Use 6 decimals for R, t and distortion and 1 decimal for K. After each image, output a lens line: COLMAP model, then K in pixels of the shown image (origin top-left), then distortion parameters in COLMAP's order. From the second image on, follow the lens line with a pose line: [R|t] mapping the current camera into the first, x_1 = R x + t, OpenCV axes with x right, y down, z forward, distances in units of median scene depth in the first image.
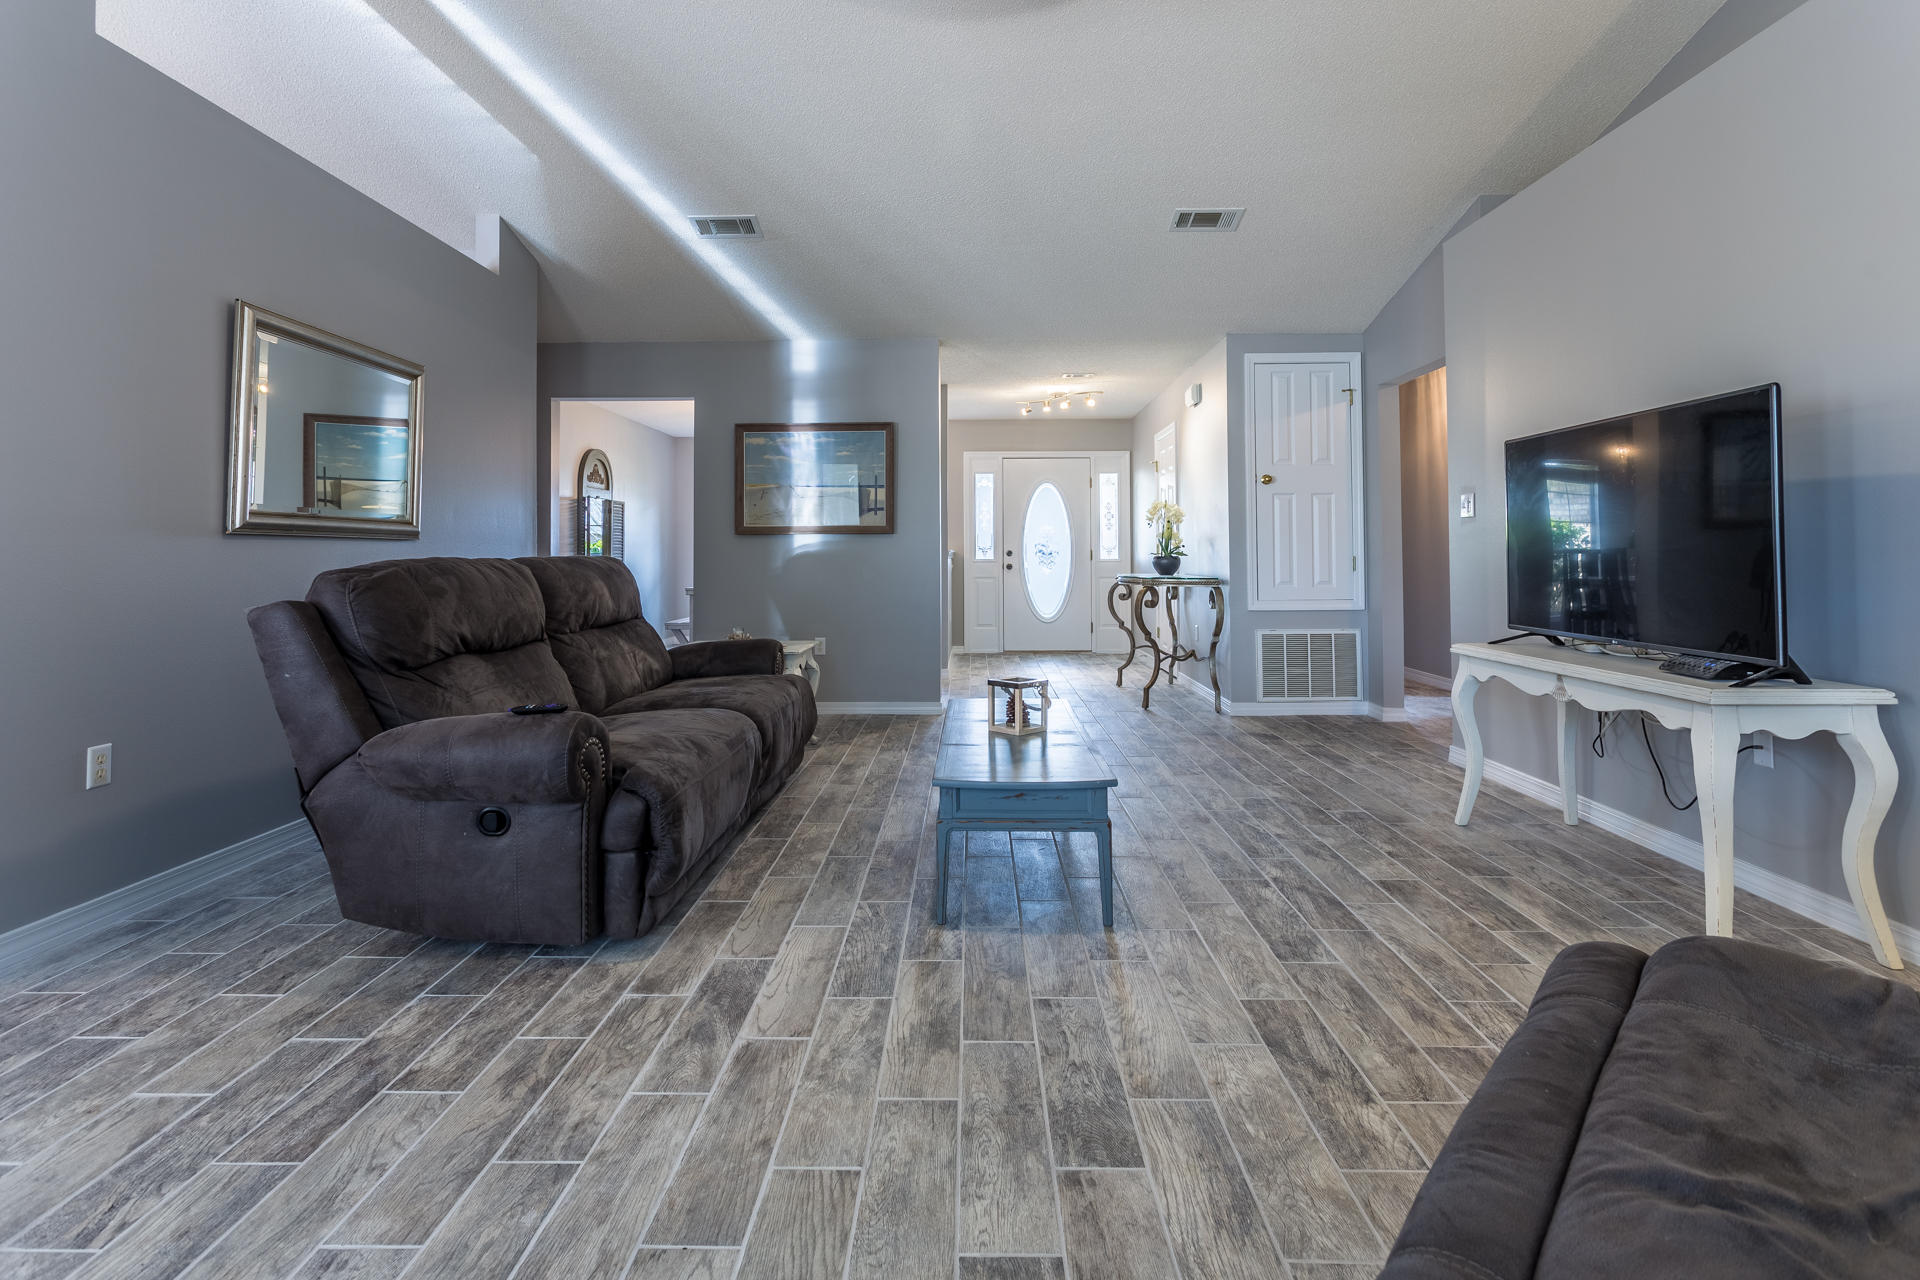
lens RADIAL K [[938.5, 0, 957.4], [0, 938.5, 536.3], [0, 0, 1]] dist [0.003047, -0.001255]
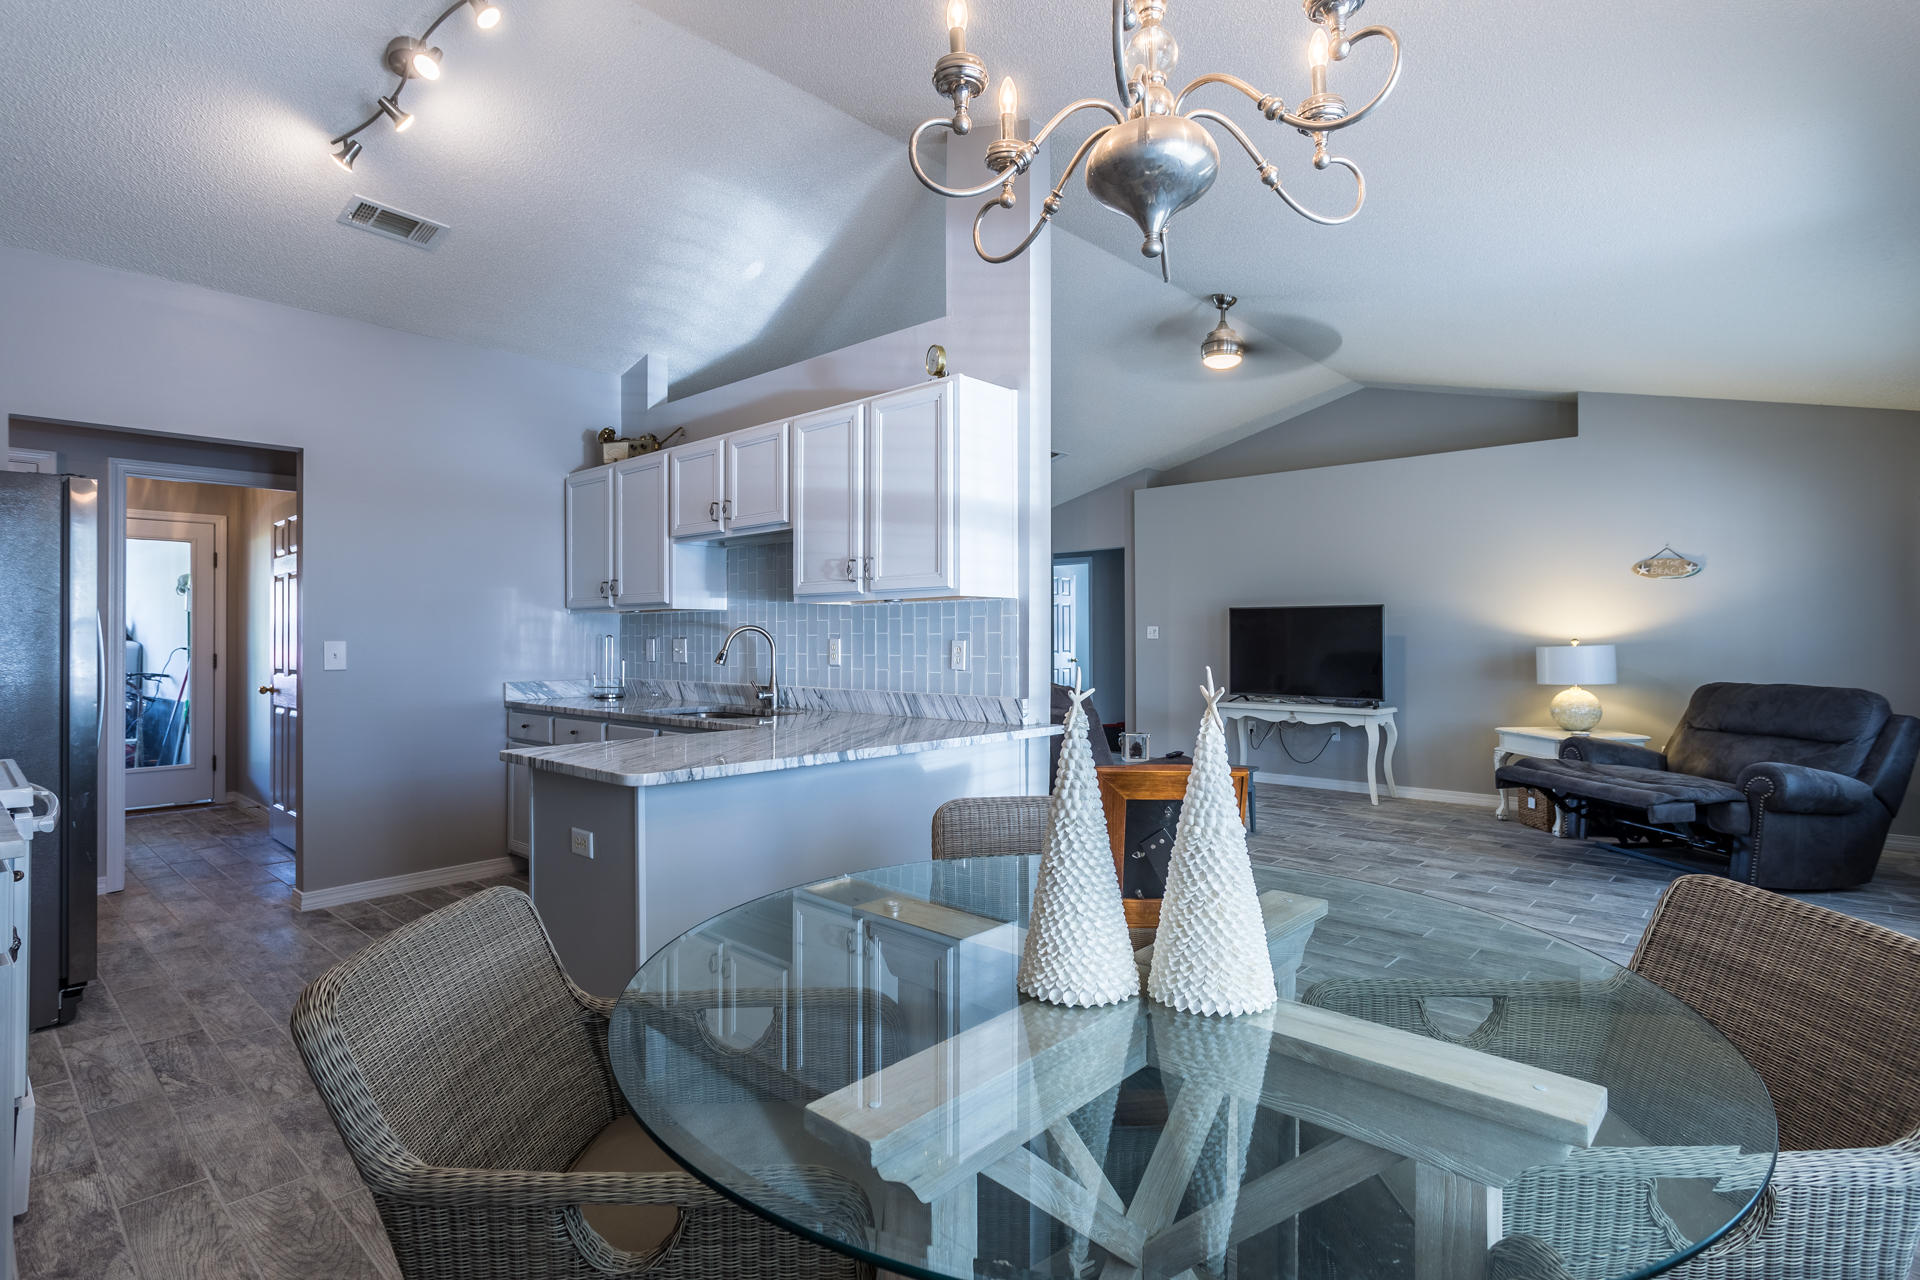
lens RADIAL K [[938.5, 0, 959.3], [0, 938.5, 634.3], [0, 0, 1]] dist [0.003047, -0.001255]
pose [[0.664782, 0.005391, 0.747018, -2.318093], [-0.015561, 0.999857, 0.006632, -0.072964], [-0.746875, -0.016033, 0.664771, 0.045417]]
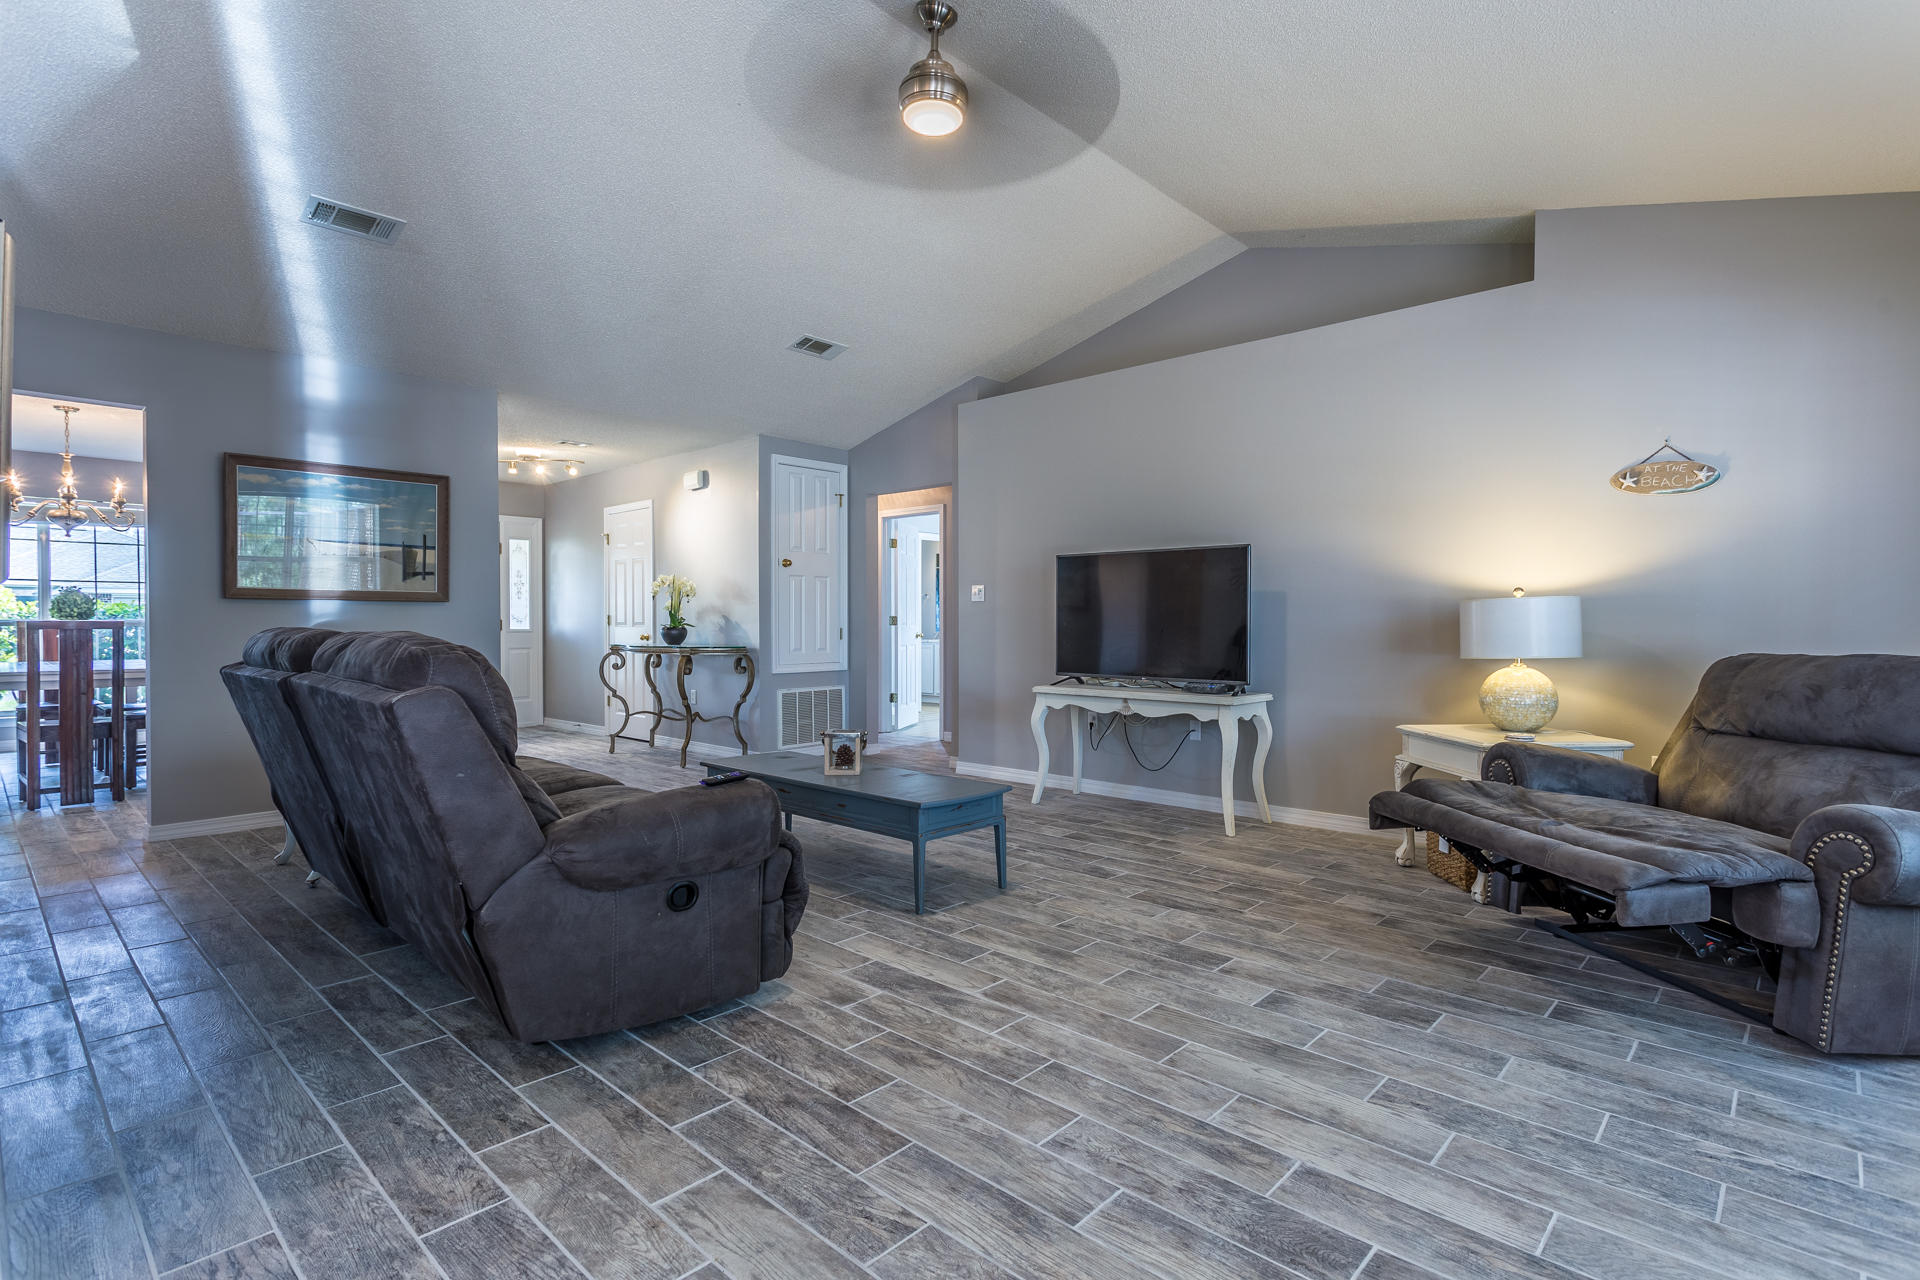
lens RADIAL K [[938.5, 0, 947.1], [0, 938.5, 644.9], [0, 0, 1]] dist [0.003047, -0.001255]
pose [[0.669610, -0.012896, 0.742601, -1.116798], [-0.018886, 0.999230, 0.034381, -0.004433], [-0.742472, -0.037047, 0.668851, 0.139853]]
